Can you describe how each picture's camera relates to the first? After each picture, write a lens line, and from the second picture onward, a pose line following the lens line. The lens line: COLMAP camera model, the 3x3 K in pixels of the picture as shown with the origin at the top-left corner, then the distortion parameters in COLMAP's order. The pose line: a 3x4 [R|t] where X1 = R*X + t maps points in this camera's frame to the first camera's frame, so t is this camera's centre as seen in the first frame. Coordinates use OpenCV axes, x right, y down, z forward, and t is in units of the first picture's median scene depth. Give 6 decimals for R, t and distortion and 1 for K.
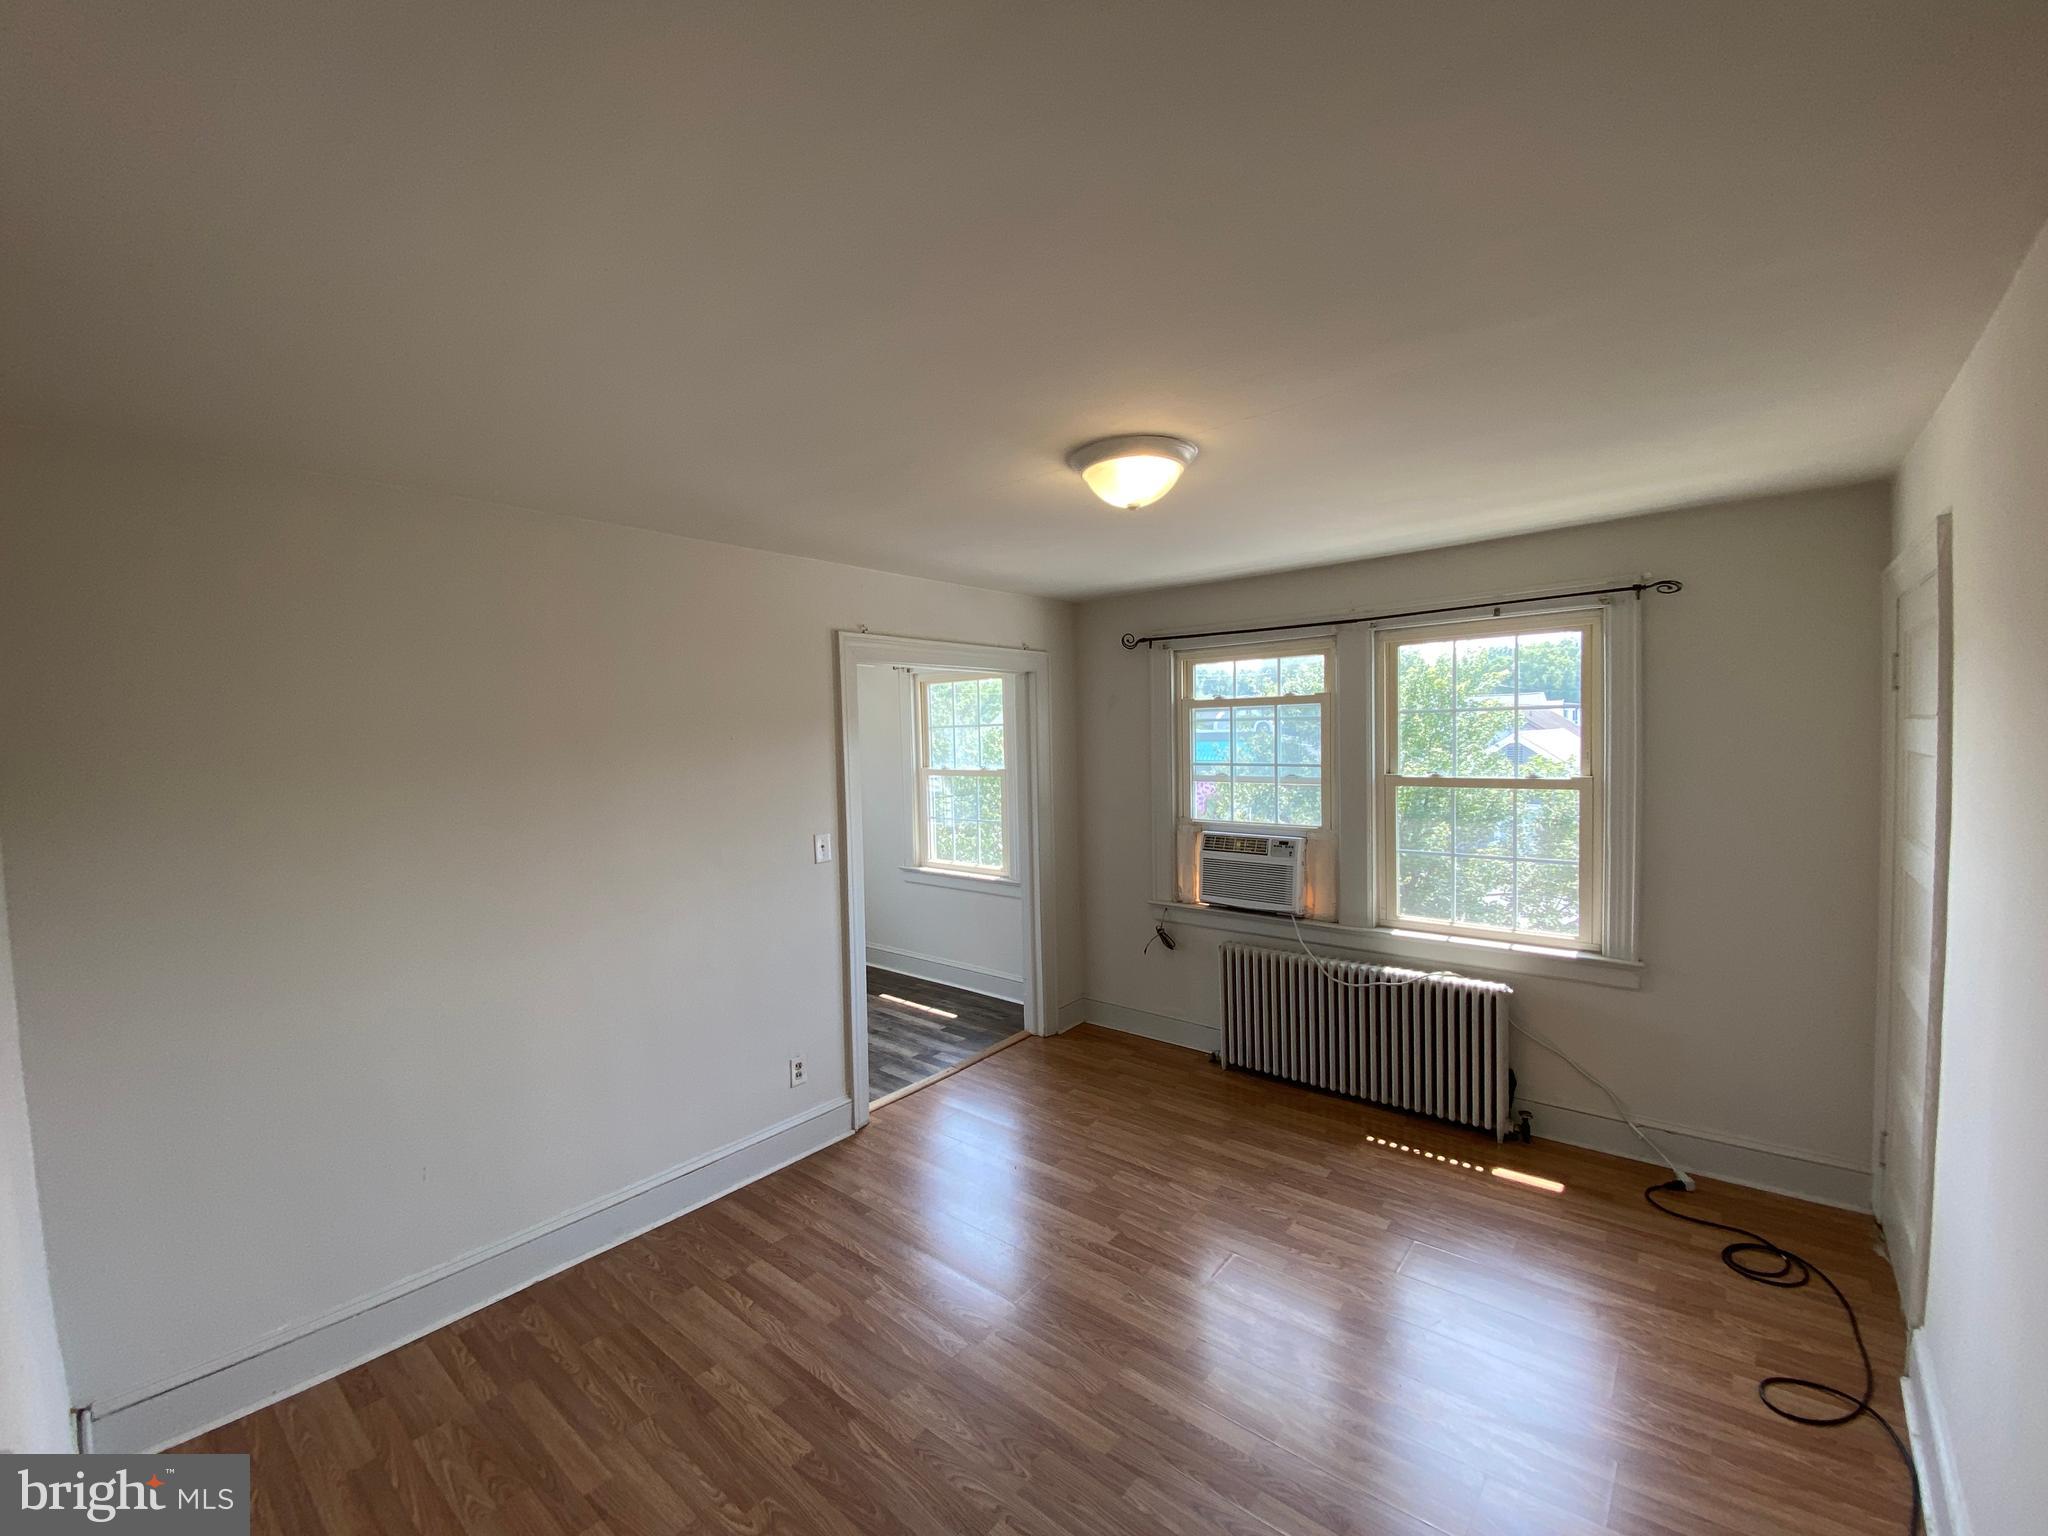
lens RADIAL K [[831.1, 0, 1027.3], [0, 831.1, 764.0], [0, 0, 1]] dist [0.028346, -0.024769]
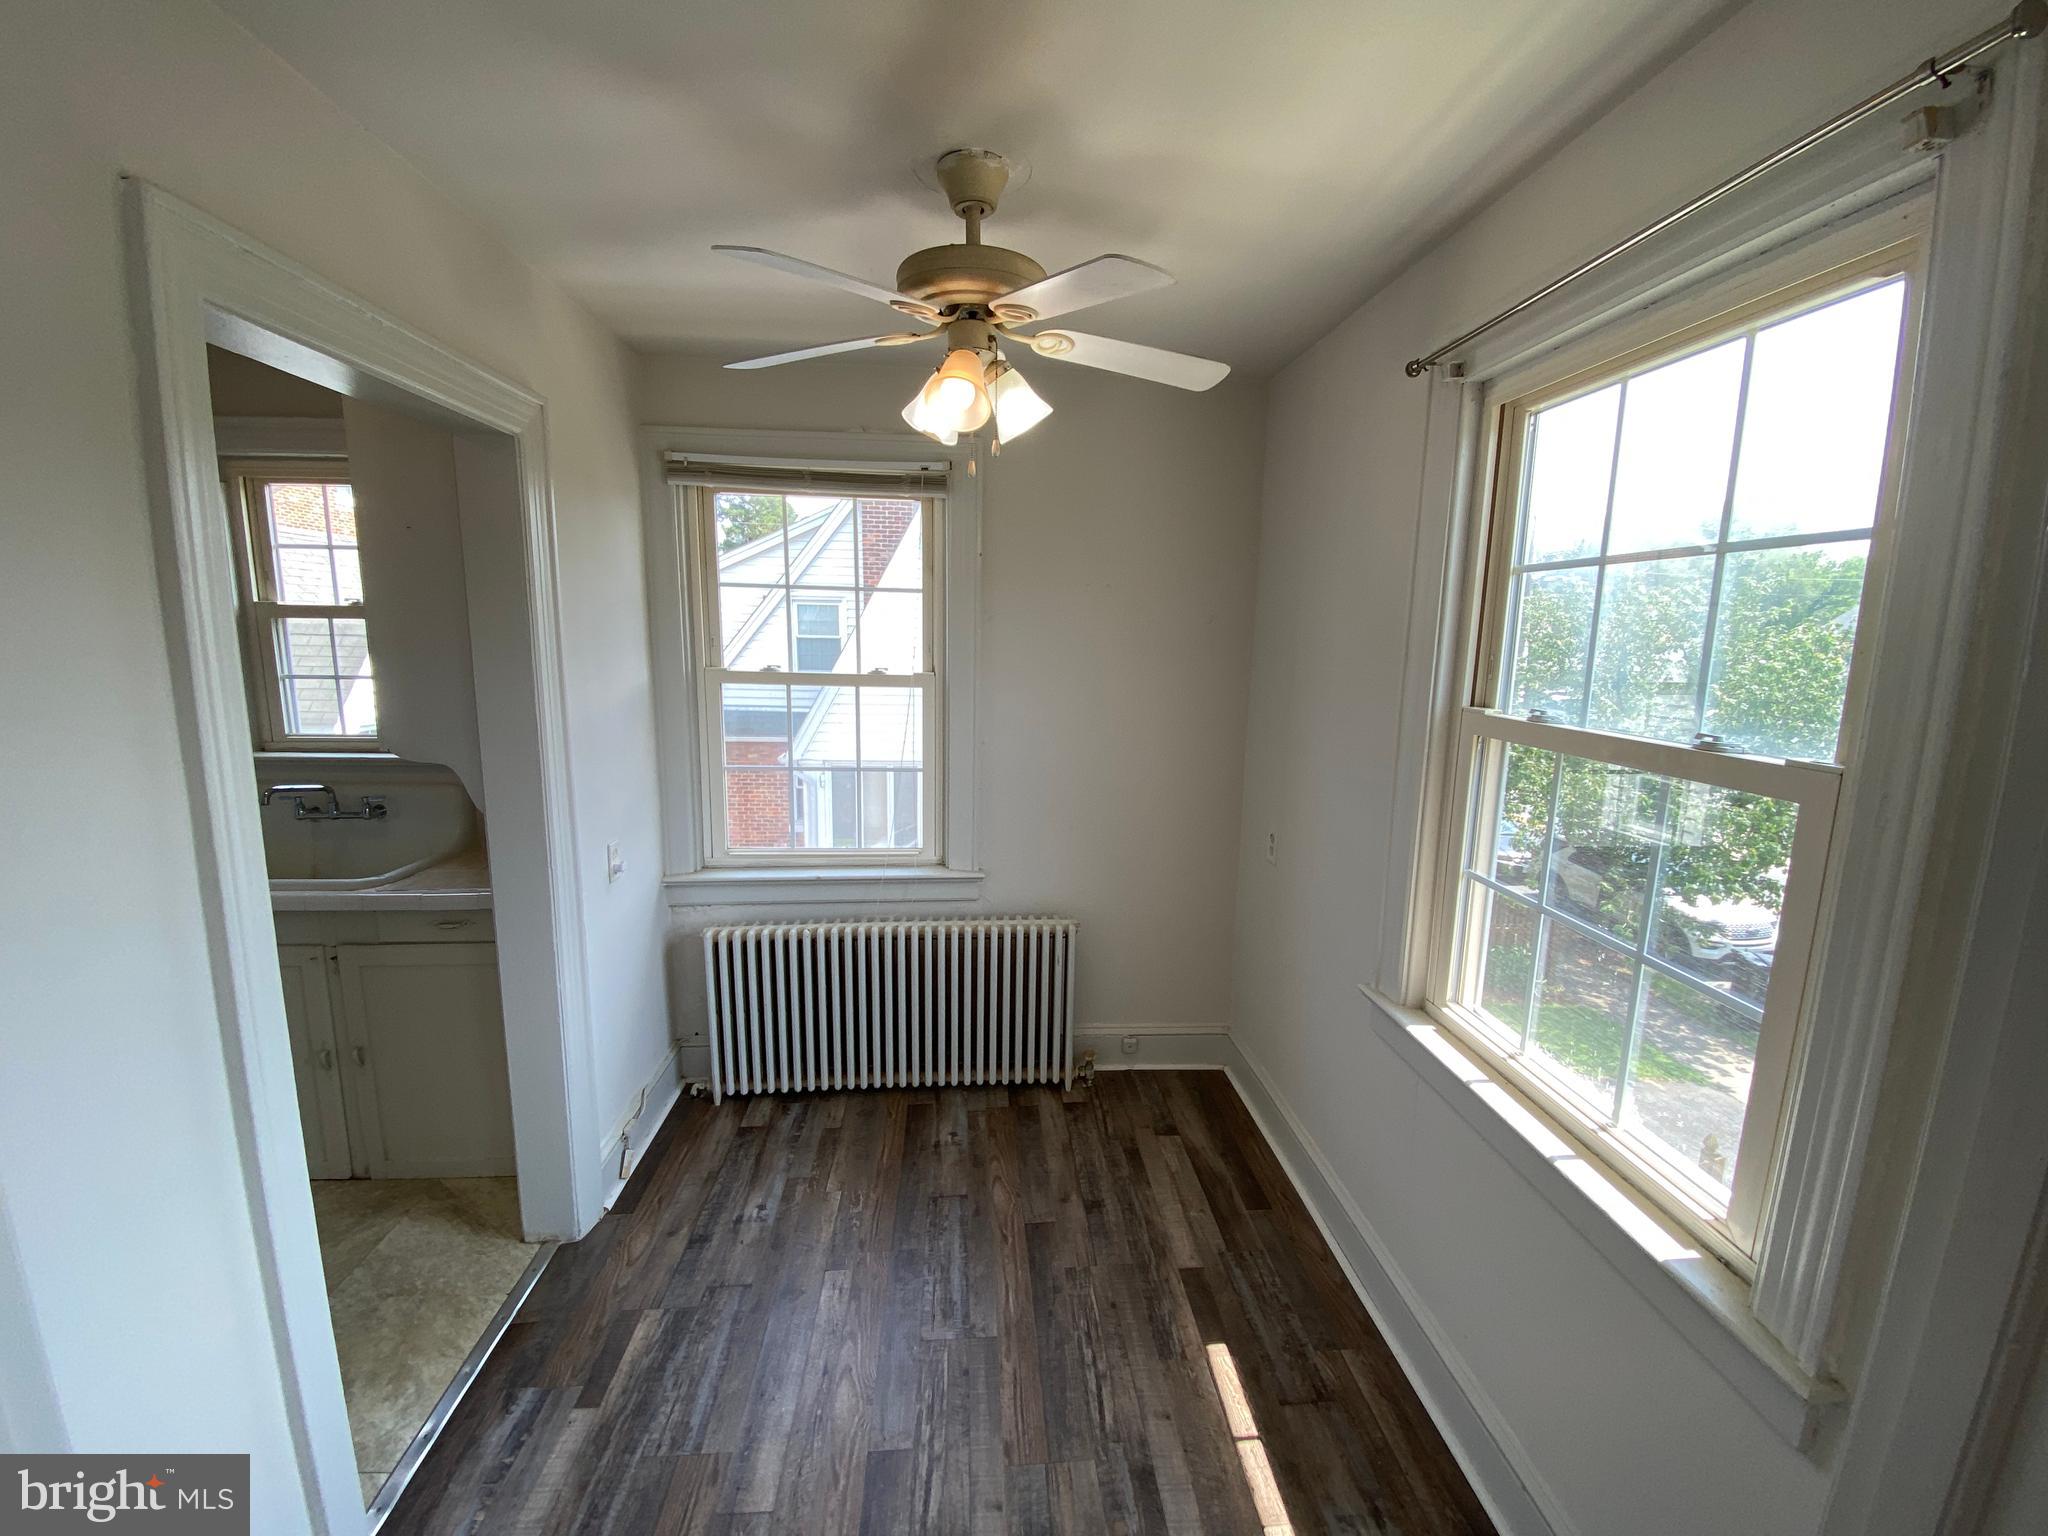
lens RADIAL K [[831.1, 0, 1027.3], [0, 831.1, 764.0], [0, 0, 1]] dist [0.028346, -0.024769]
pose [[0.693380, 0.153502, -0.704032, -0.031996], [-0.059197, 0.985878, 0.156652, -0.020766], [0.718136, -0.066943, 0.692676, 1.100624]]
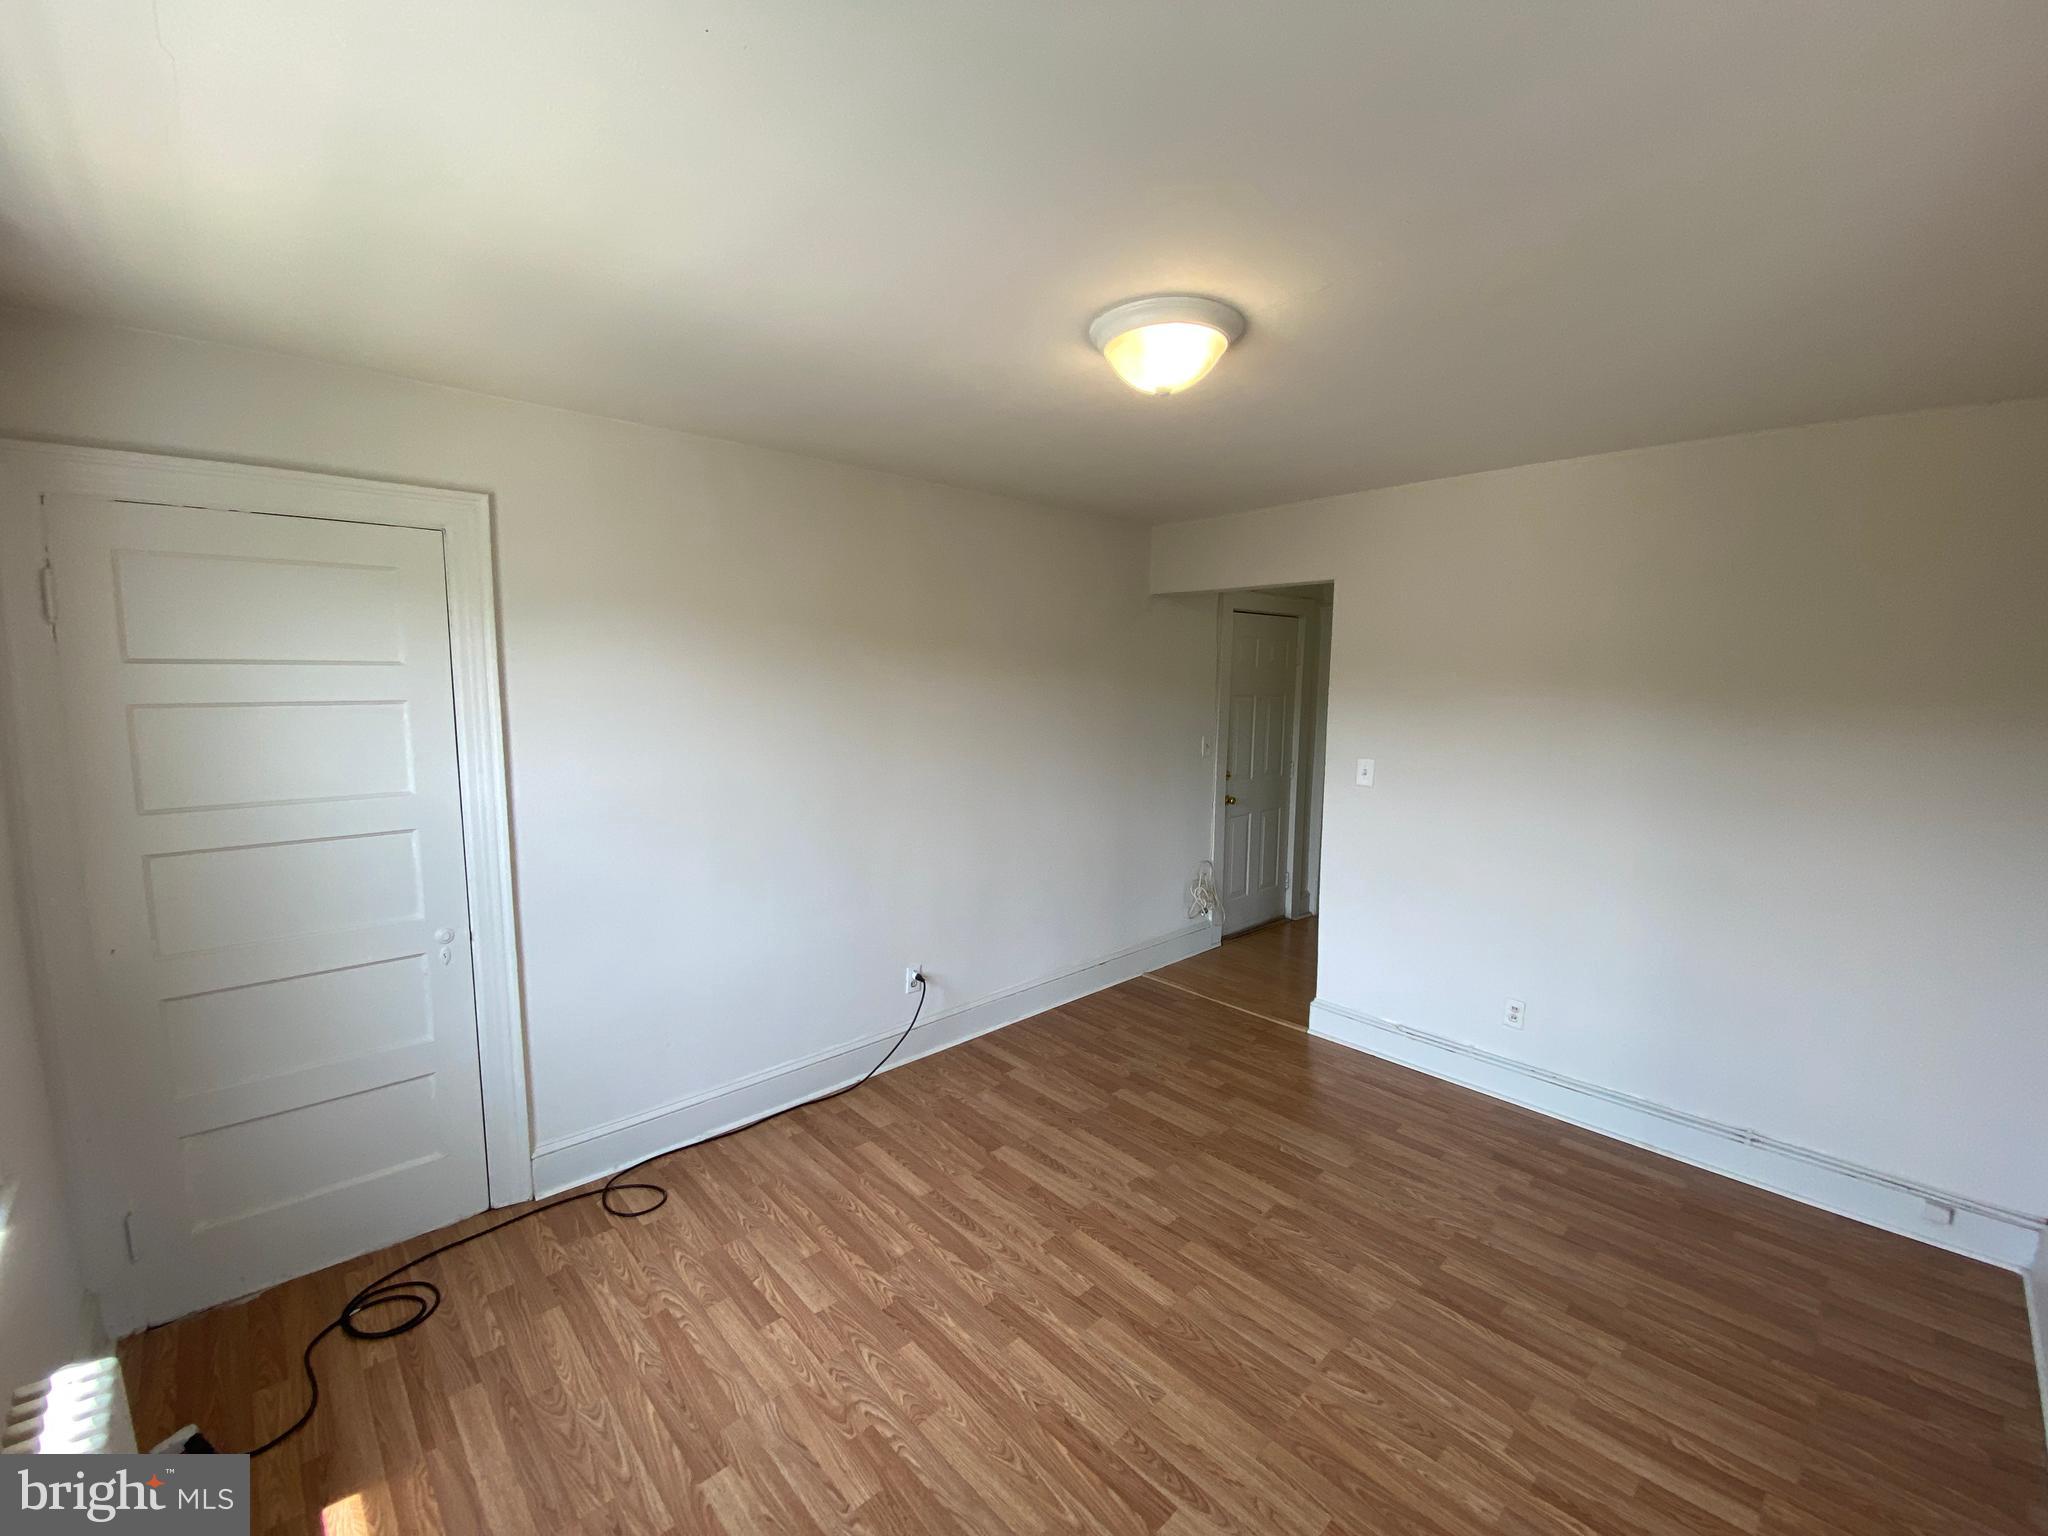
lens RADIAL K [[838.5, 0, 1027.0], [0, 838.5, 764.0], [0, 0, 1]] dist [0.009982, -0.014161]
pose [[-0.992818, 0.003106, 0.119598, 0.102571], [0.020075, 0.989815, 0.140938, -0.040125], [-0.117942, 0.142327, -0.982768, 1.210859]]
